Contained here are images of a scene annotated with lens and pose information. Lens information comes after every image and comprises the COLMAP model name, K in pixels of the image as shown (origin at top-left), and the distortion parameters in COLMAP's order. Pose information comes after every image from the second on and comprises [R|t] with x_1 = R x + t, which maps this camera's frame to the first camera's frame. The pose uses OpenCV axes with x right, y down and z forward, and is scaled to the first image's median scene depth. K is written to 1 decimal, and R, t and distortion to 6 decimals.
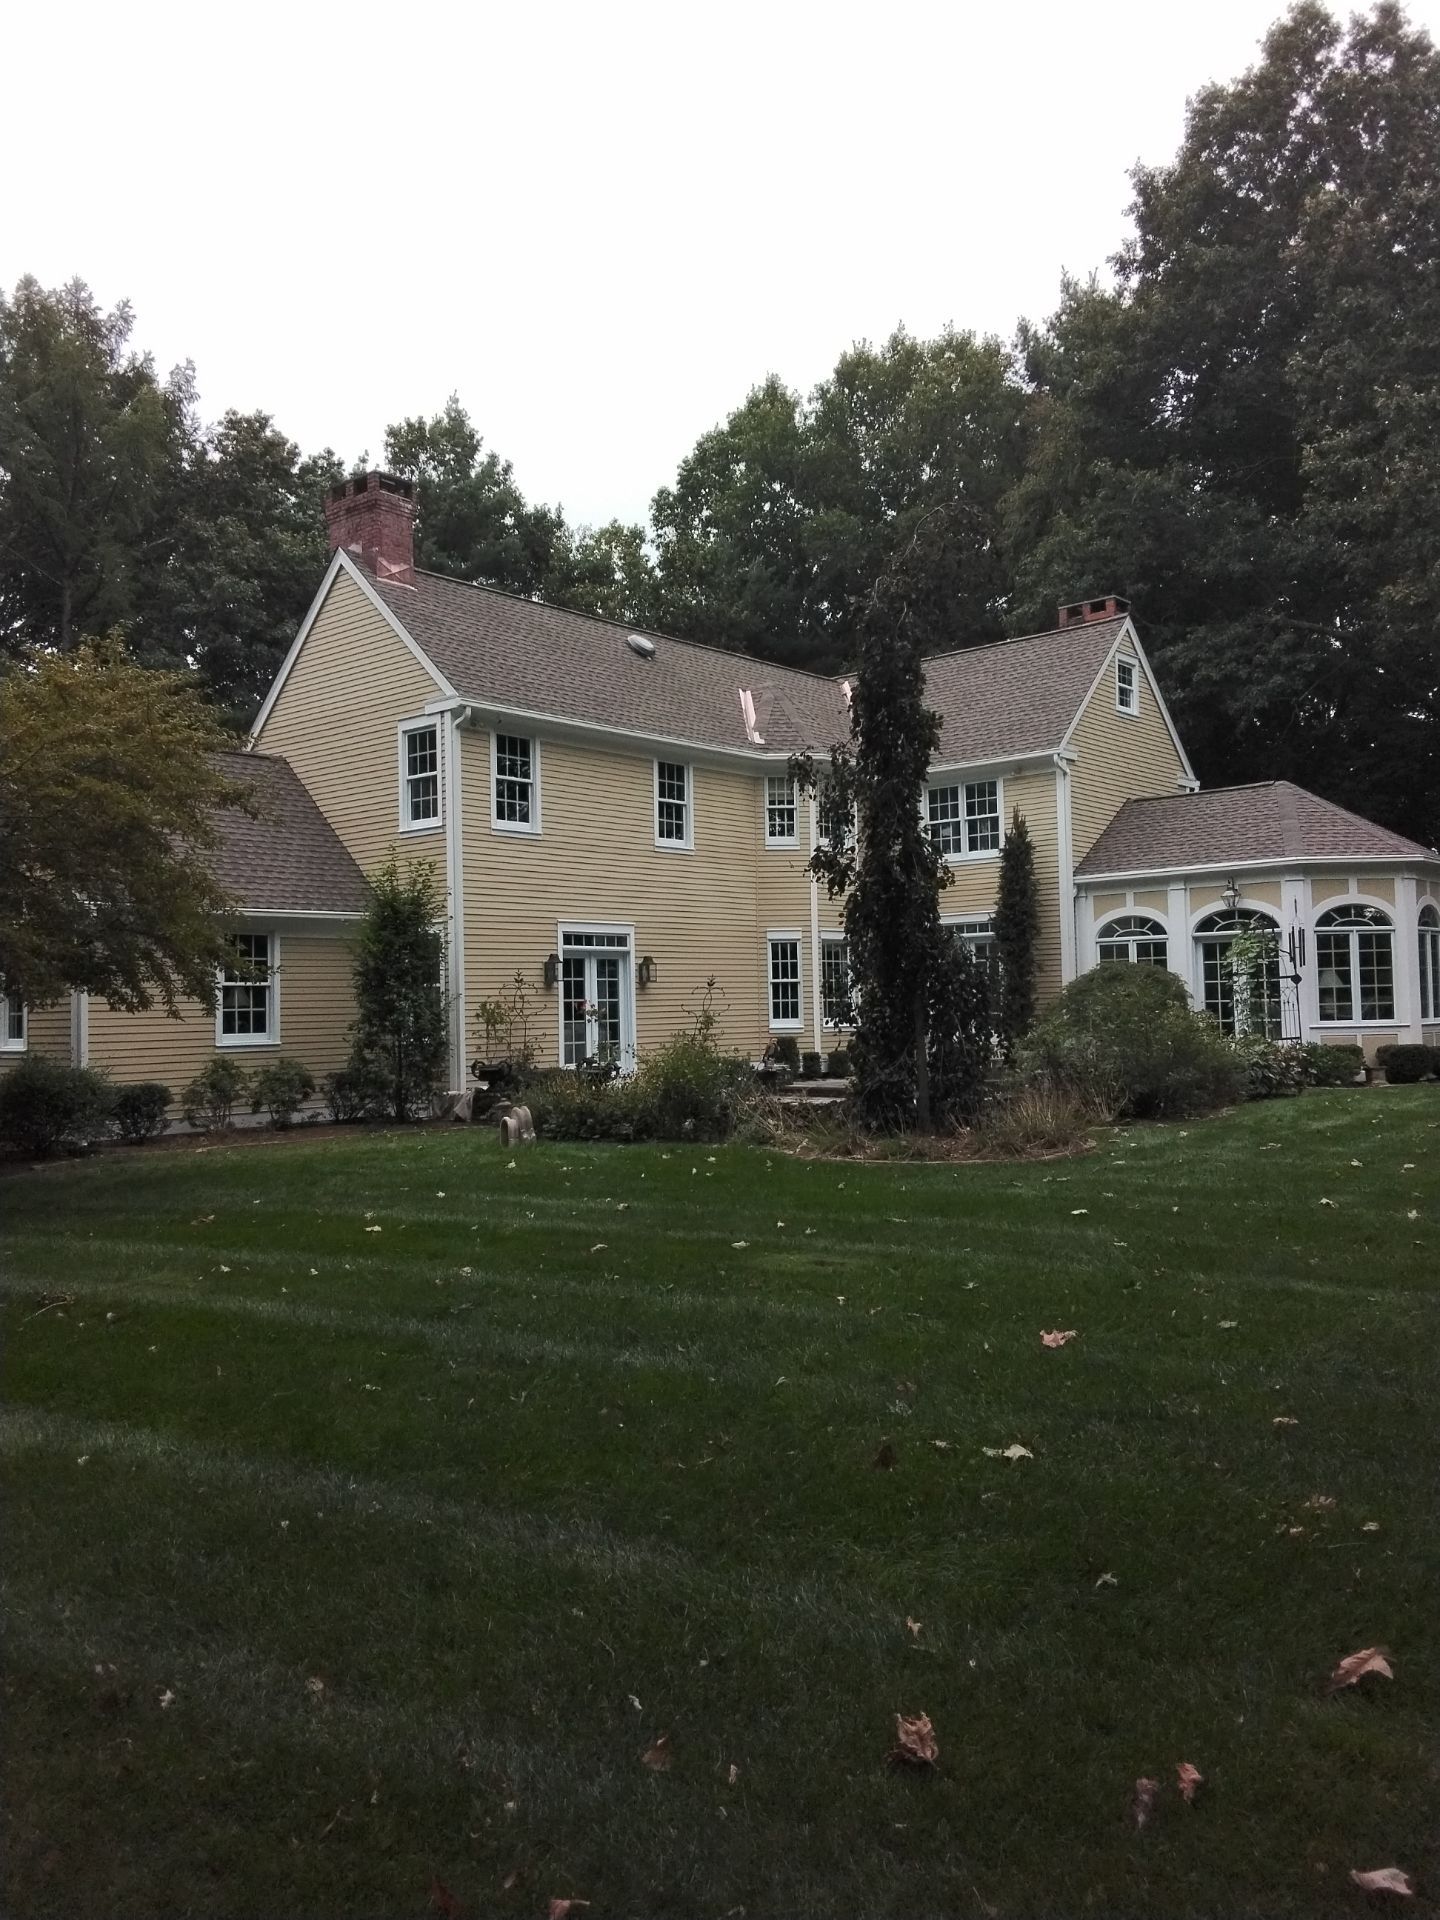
lens RADIAL K [[1468.2, 0, 724.9], [0, 1468.2, 949.9], [0, 0, 1]] dist [0.134760, -0.197066]
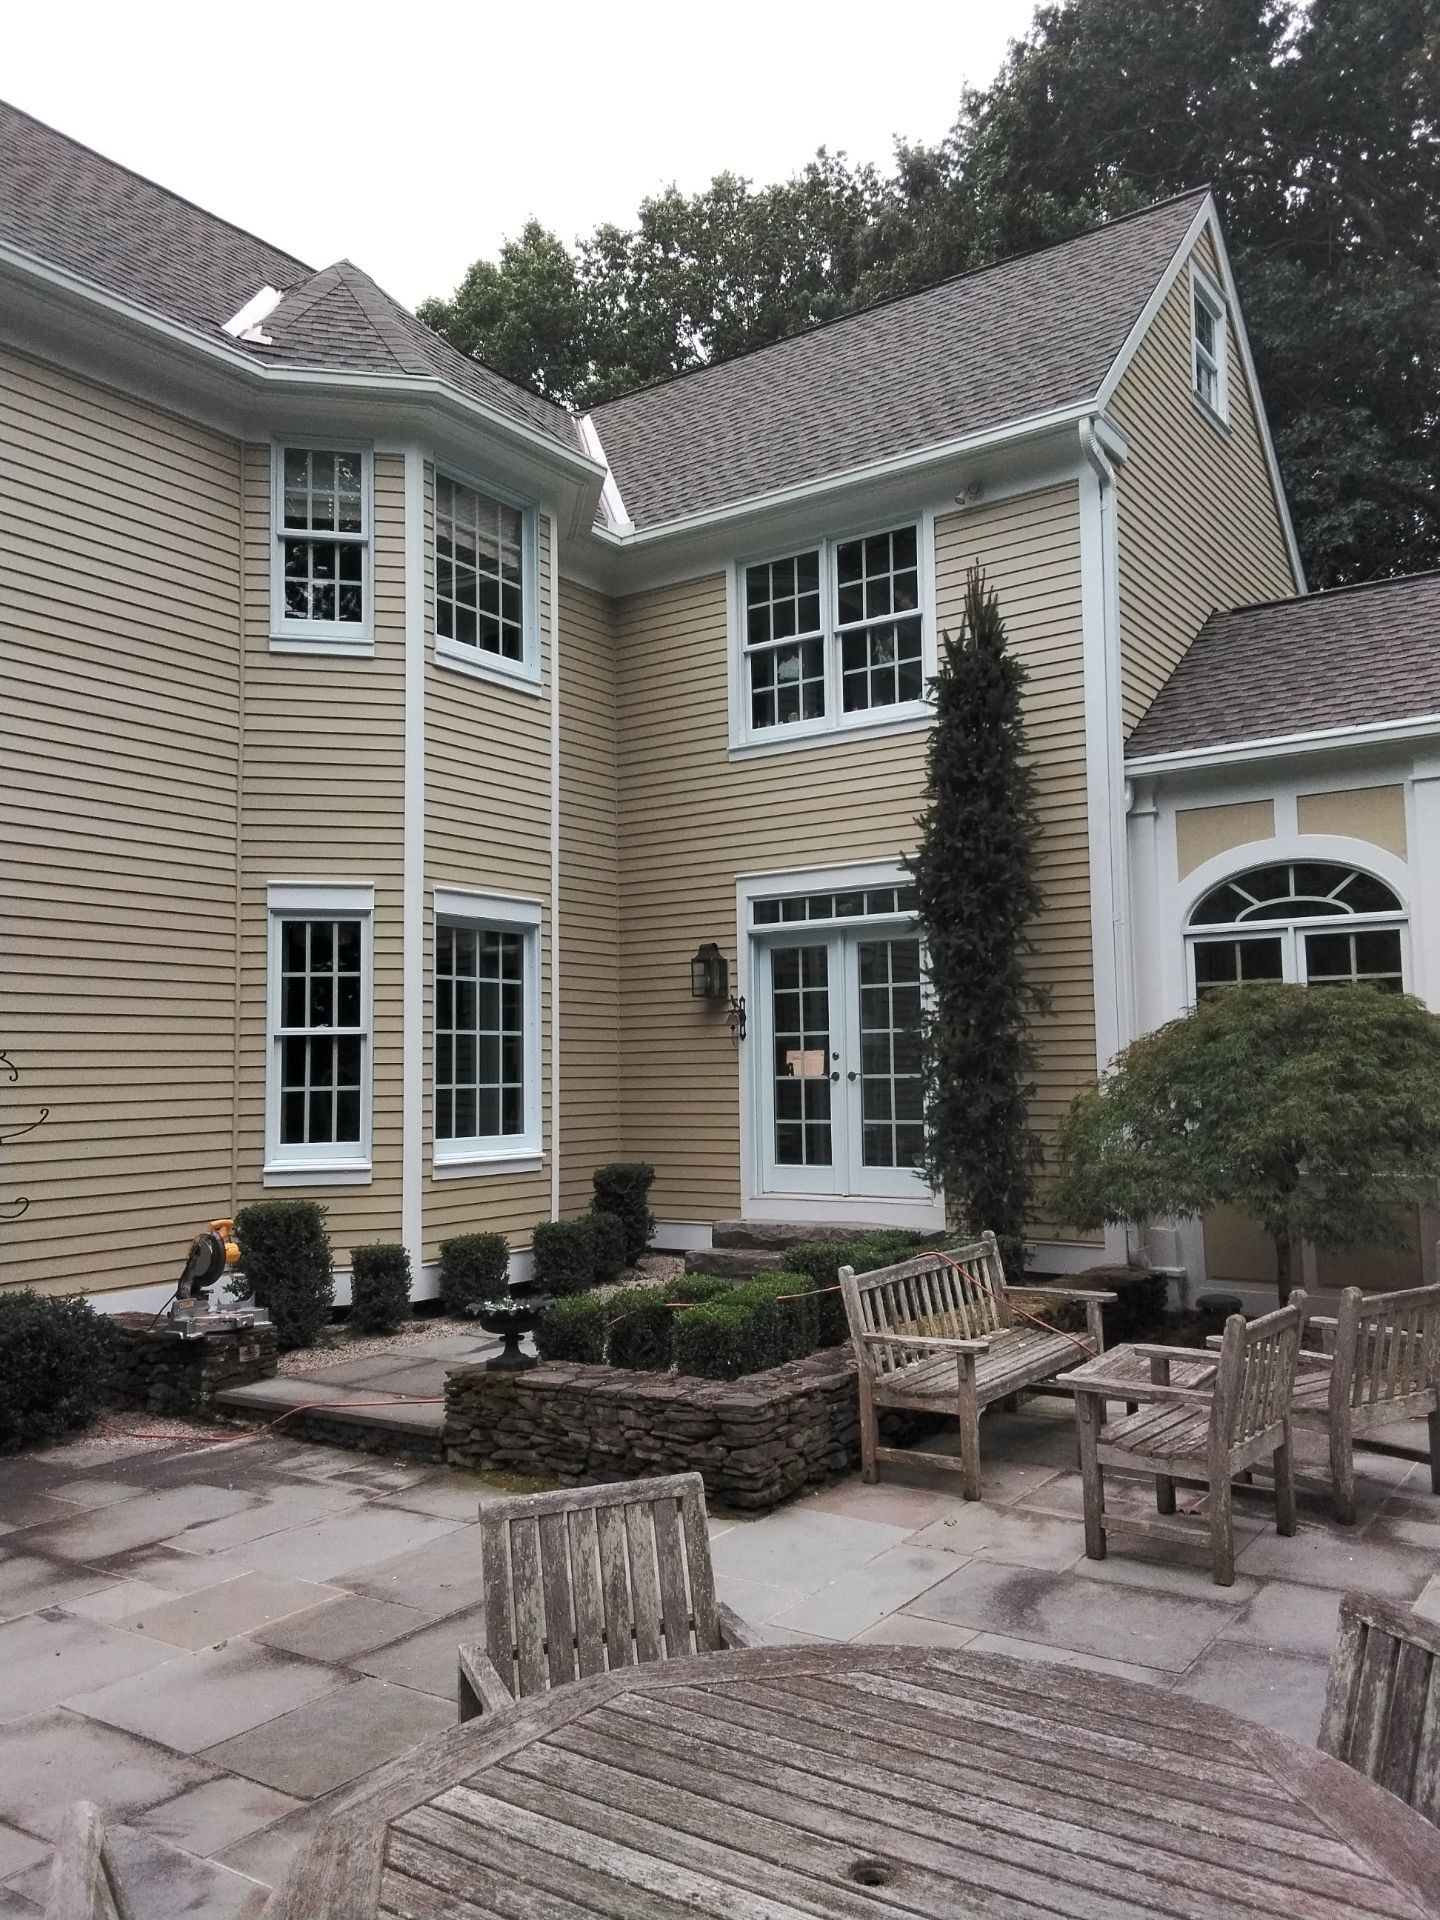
lens RADIAL K [[1468.2, 0, 724.9], [0, 1468.2, 949.9], [0, 0, 1]] dist [0.134760, -0.197066]
pose [[0.995174, 0.015948, 0.096822, 0.105080], [-0.011283, 0.998758, -0.048537, 0.018279], [-0.097476, 0.047210, 0.994118, 0.668631]]
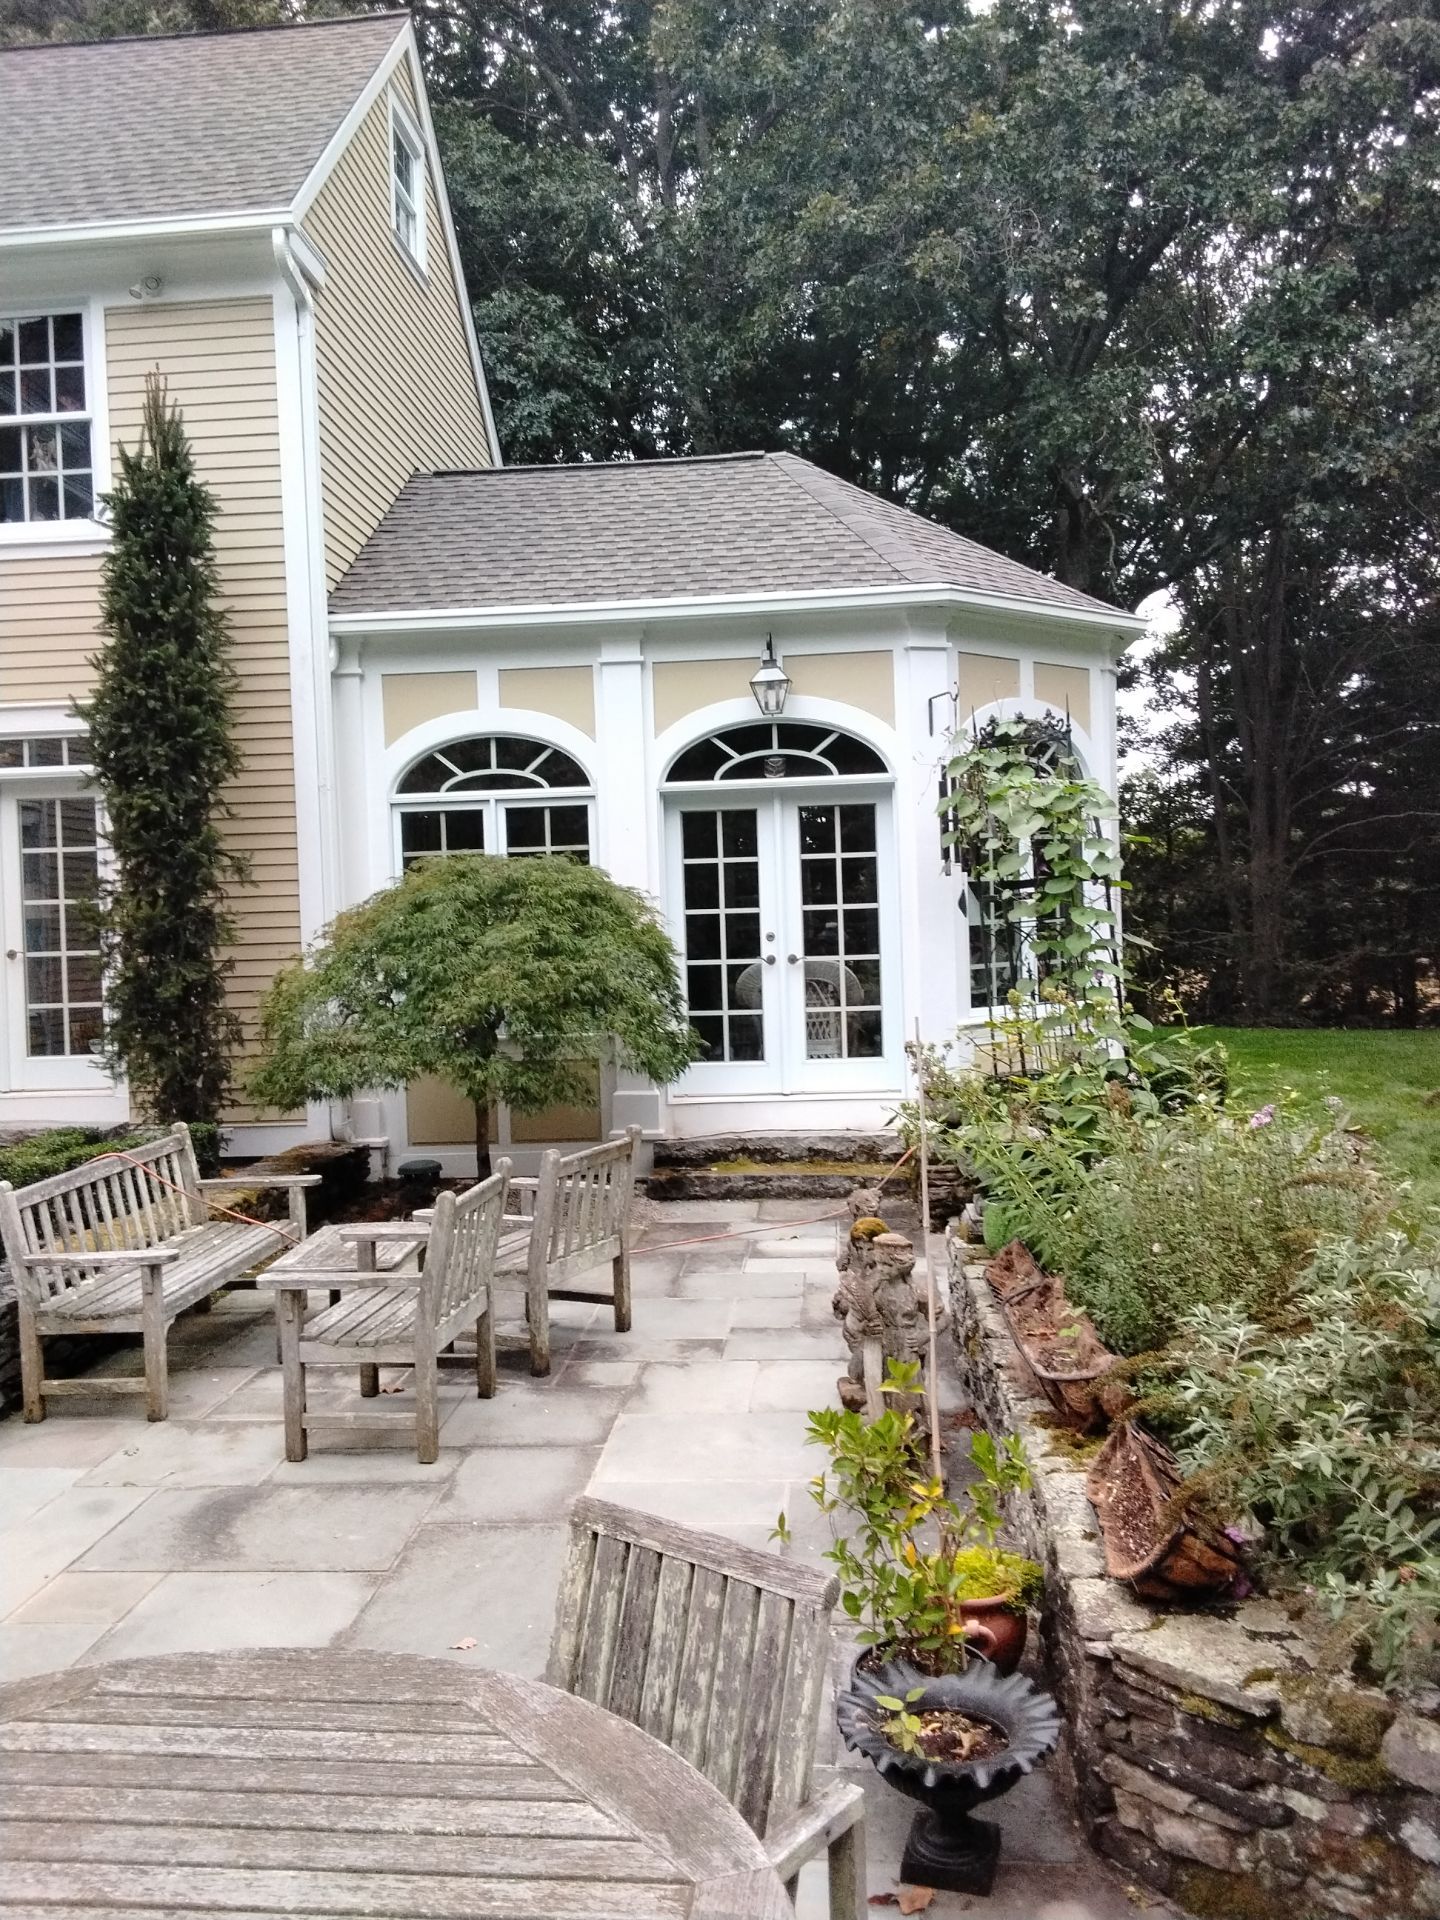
lens RADIAL K [[1468.2, 0, 724.9], [0, 1468.2, 949.9], [0, 0, 1]] dist [0.134760, -0.197066]
pose [[0.810866, -0.012234, 0.585104, 0.109034], [-0.009997, 0.999346, 0.034751, 0.017698], [-0.585147, -0.034028, 0.810213, 0.683297]]
